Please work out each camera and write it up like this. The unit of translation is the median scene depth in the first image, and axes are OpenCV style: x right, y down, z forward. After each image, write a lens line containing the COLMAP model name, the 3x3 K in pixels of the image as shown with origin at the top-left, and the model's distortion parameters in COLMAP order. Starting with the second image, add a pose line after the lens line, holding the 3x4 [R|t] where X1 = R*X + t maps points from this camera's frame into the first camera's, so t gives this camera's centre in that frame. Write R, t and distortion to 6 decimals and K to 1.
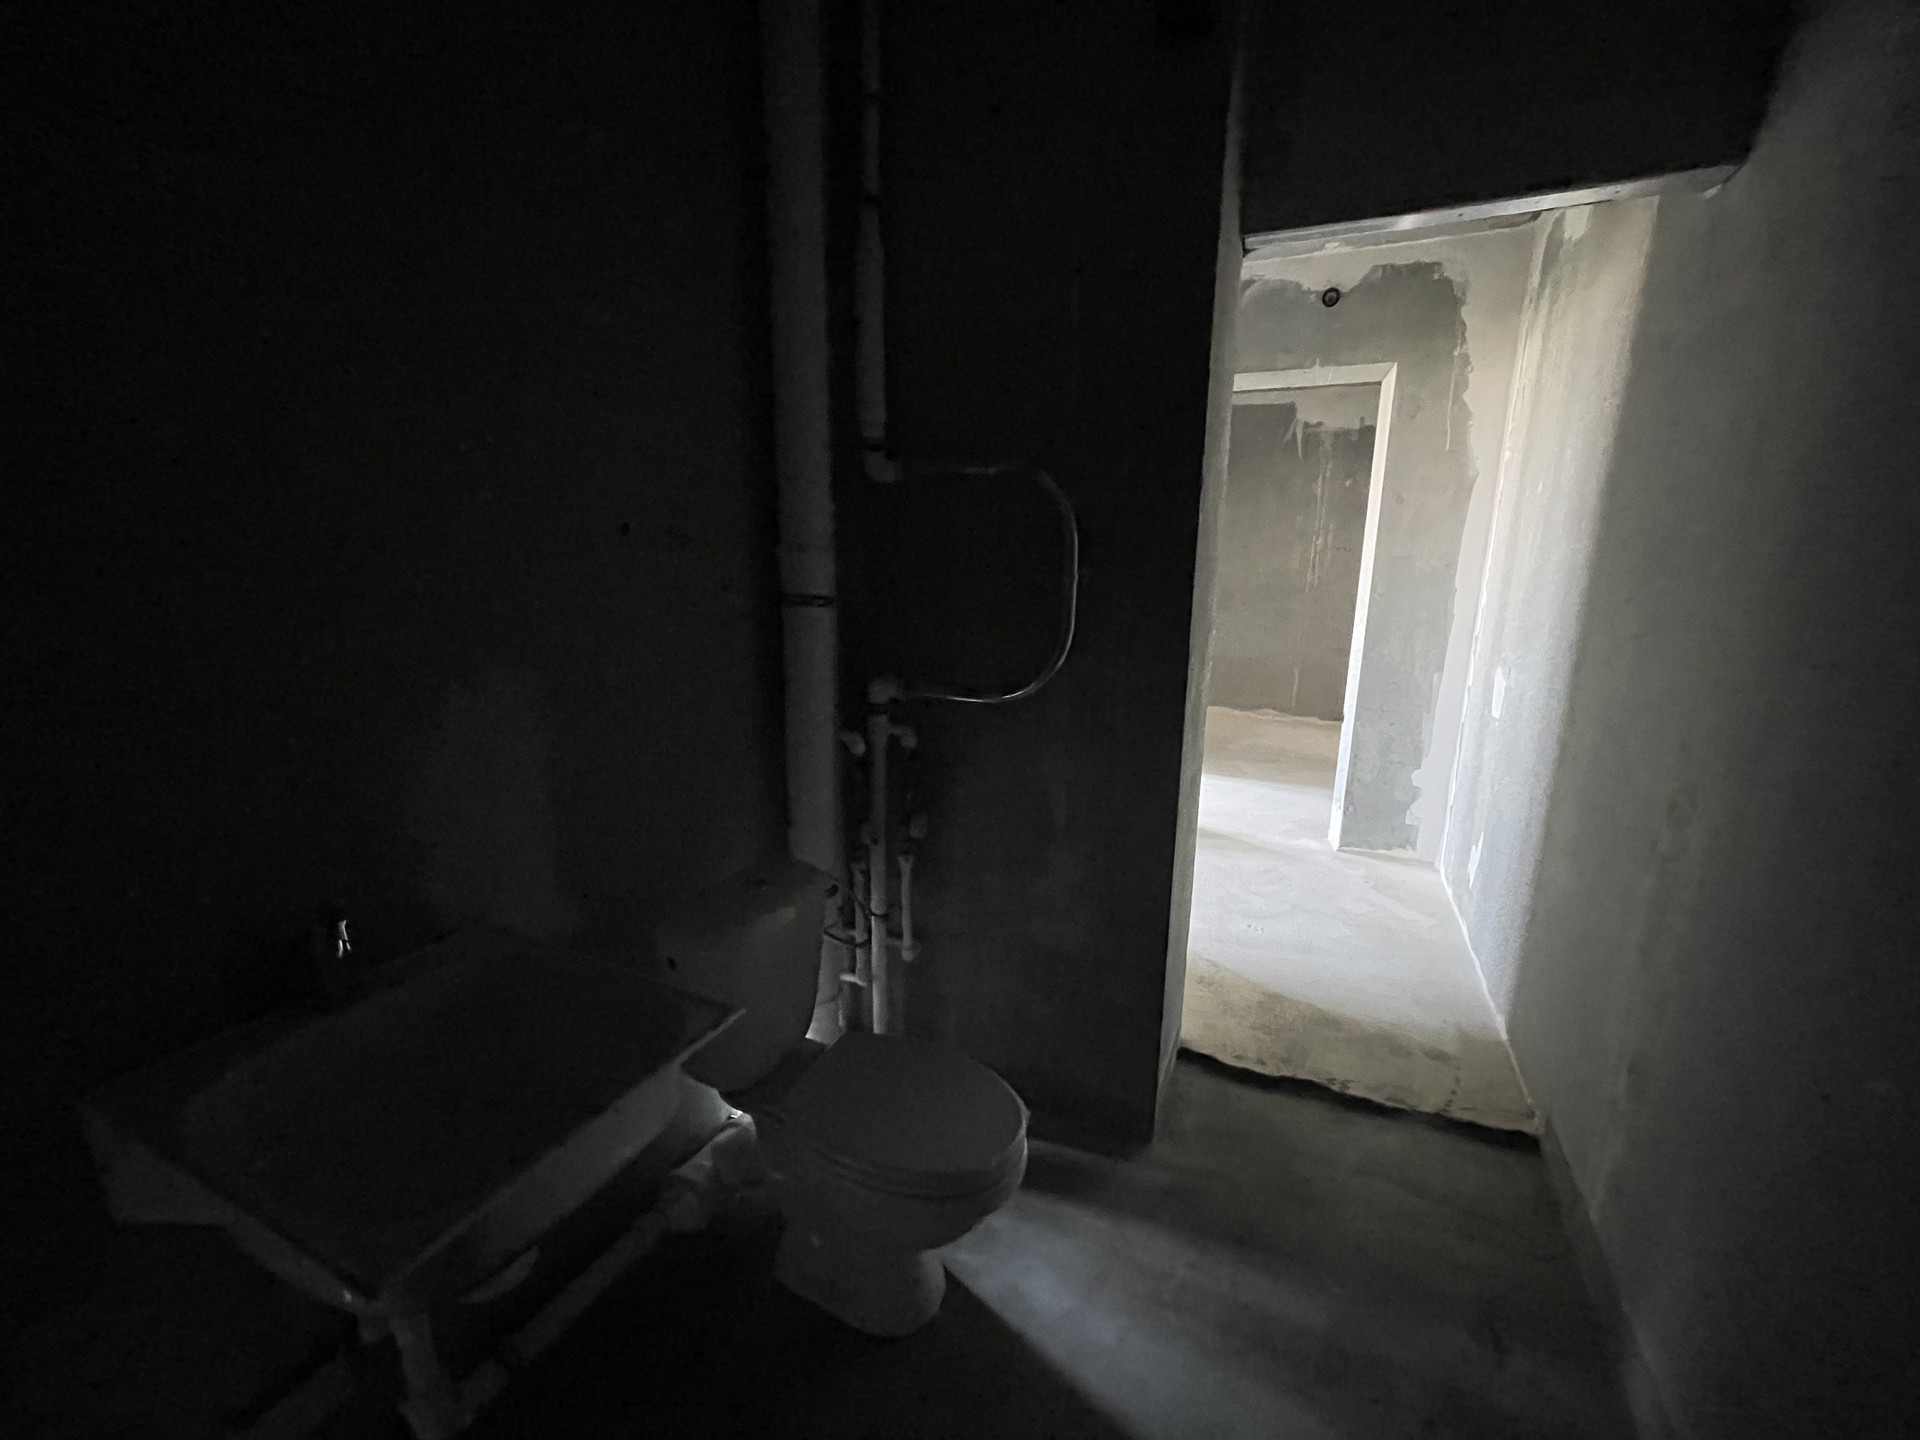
lens RADIAL K [[771.6, 0, 956.4], [0, 771.6, 725.1], [0, 0, 1]] dist [-0.006507, -0.000133]
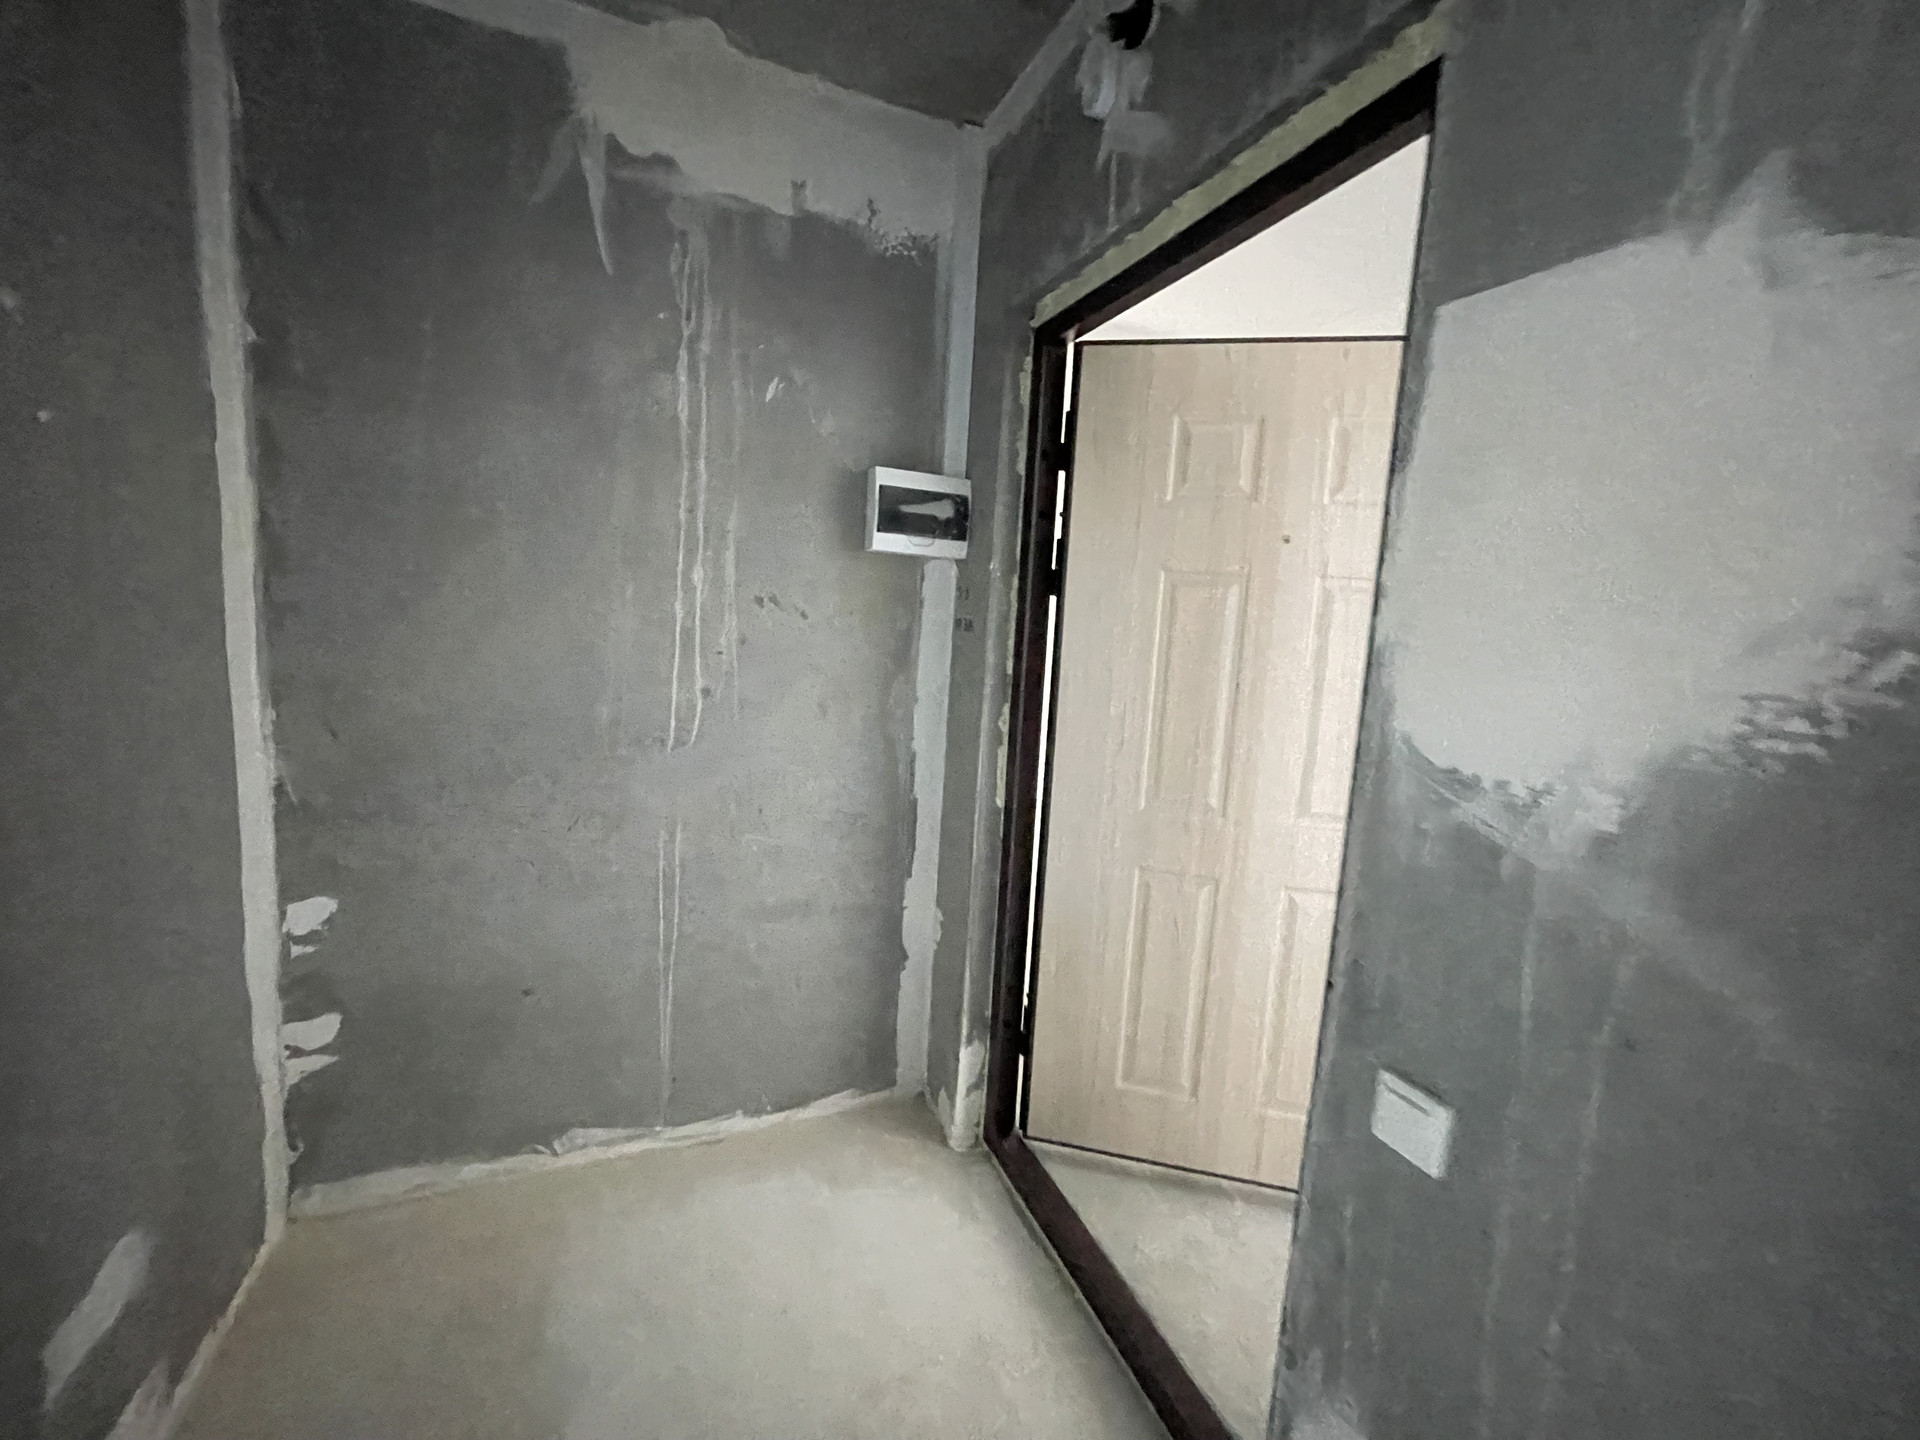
lens RADIAL K [[771.6, 0, 956.4], [0, 771.6, 725.1], [0, 0, 1]] dist [-0.006507, -0.000133]
pose [[0.675884, -0.068491, 0.733818, 0.570579], [0.108811, 0.994035, -0.007442, -0.301777], [-0.728931, 0.084877, 0.679305, 1.319265]]
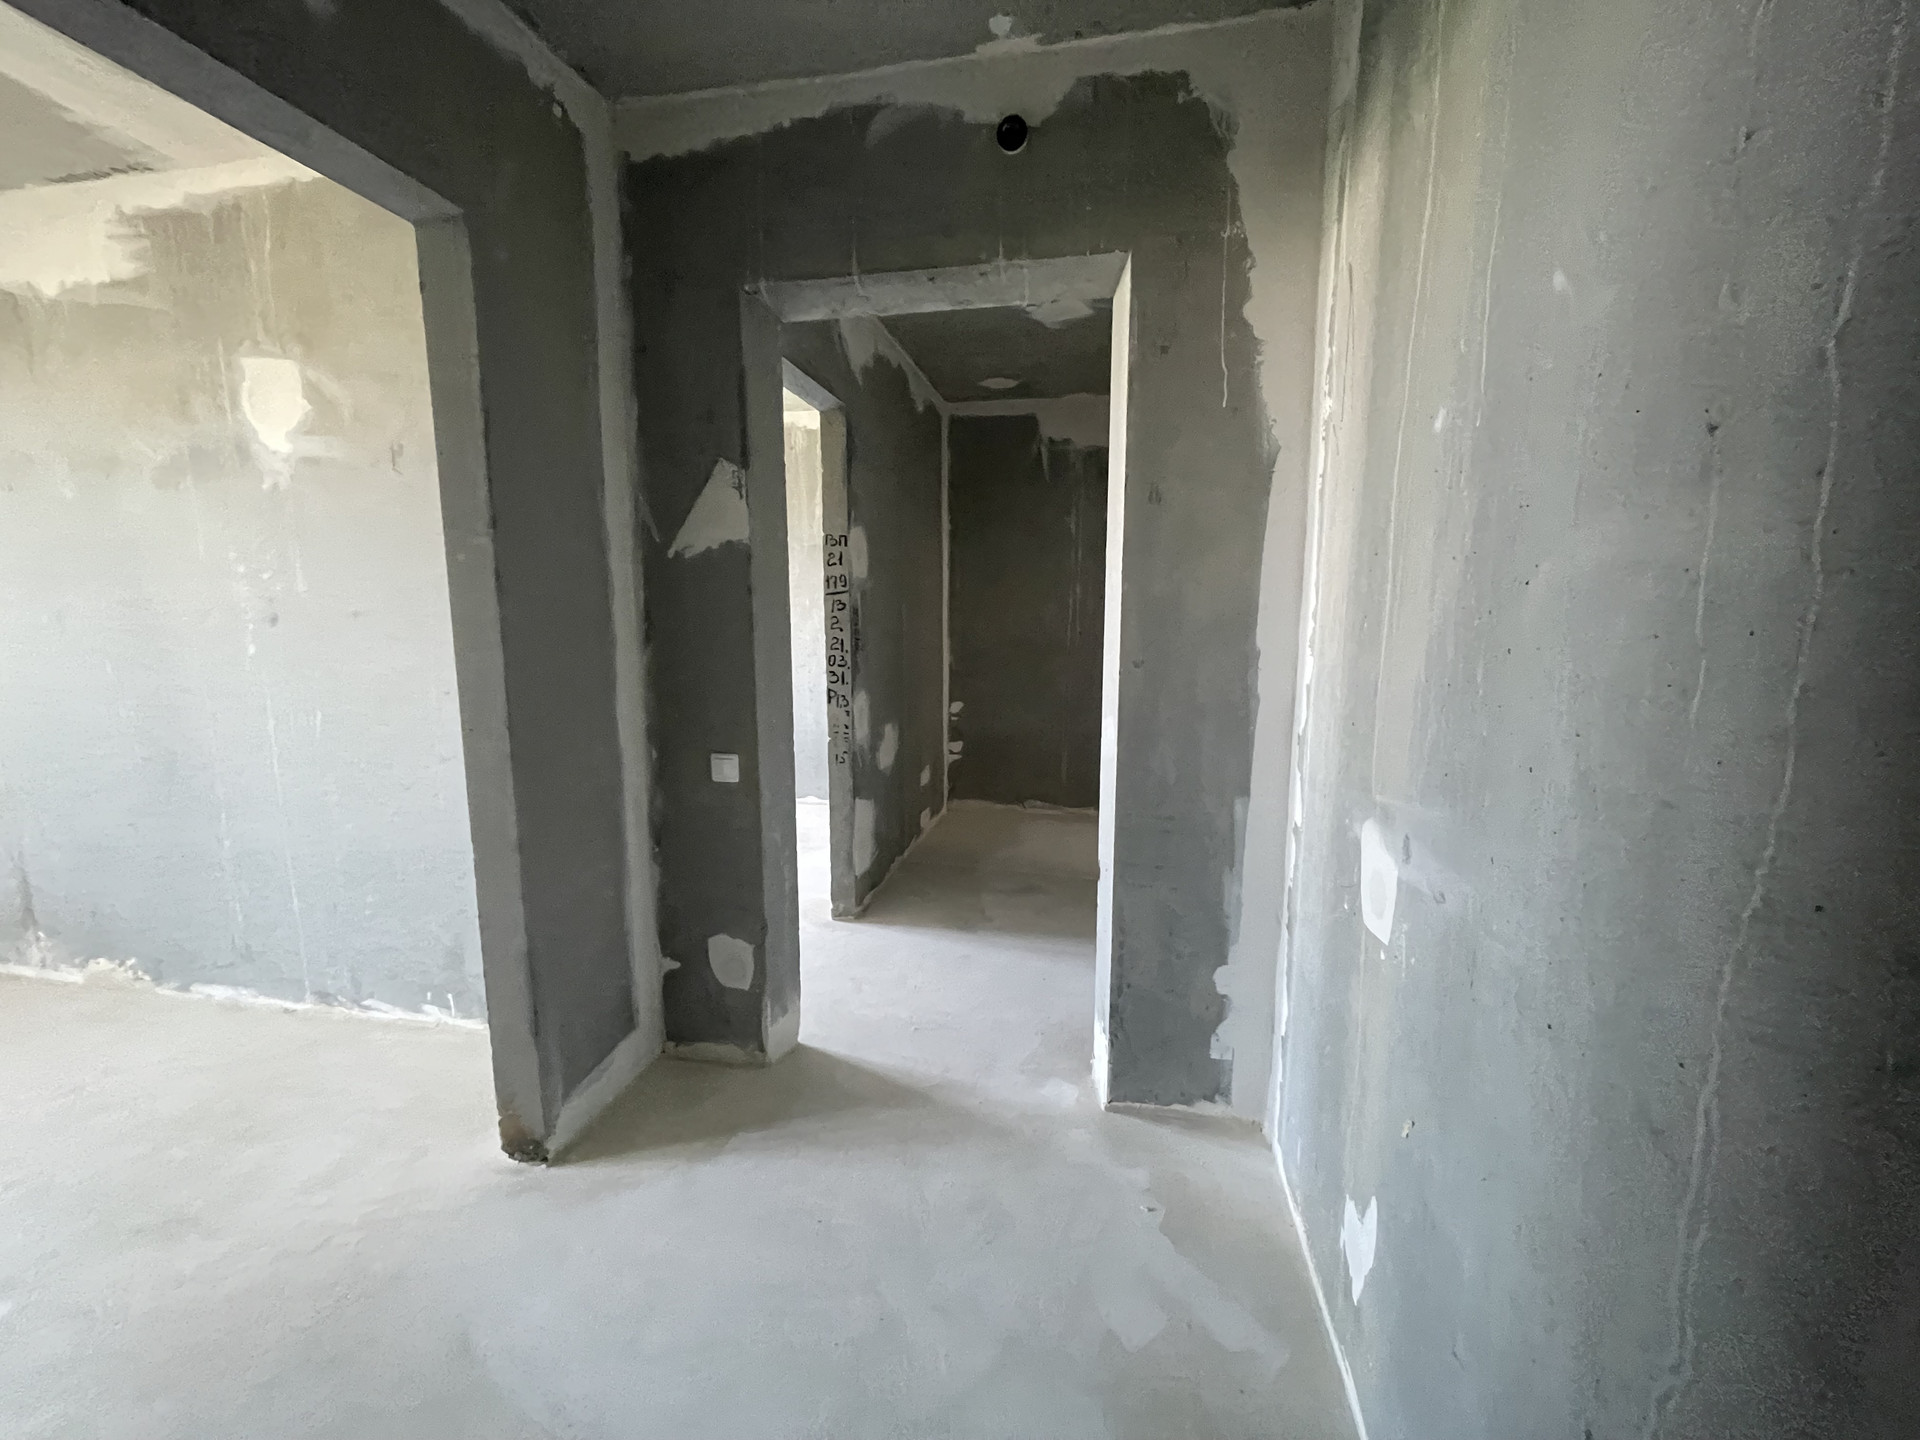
lens RADIAL K [[771.6, 0, 956.4], [0, 771.6, 725.1], [0, 0, 1]] dist [-0.006507, -0.000133]
pose [[0.972223, -0.044830, 0.229724, 0.292278], [0.061413, 0.995958, -0.065549, -0.096769], [-0.225857, 0.077836, 0.971046, 0.489475]]
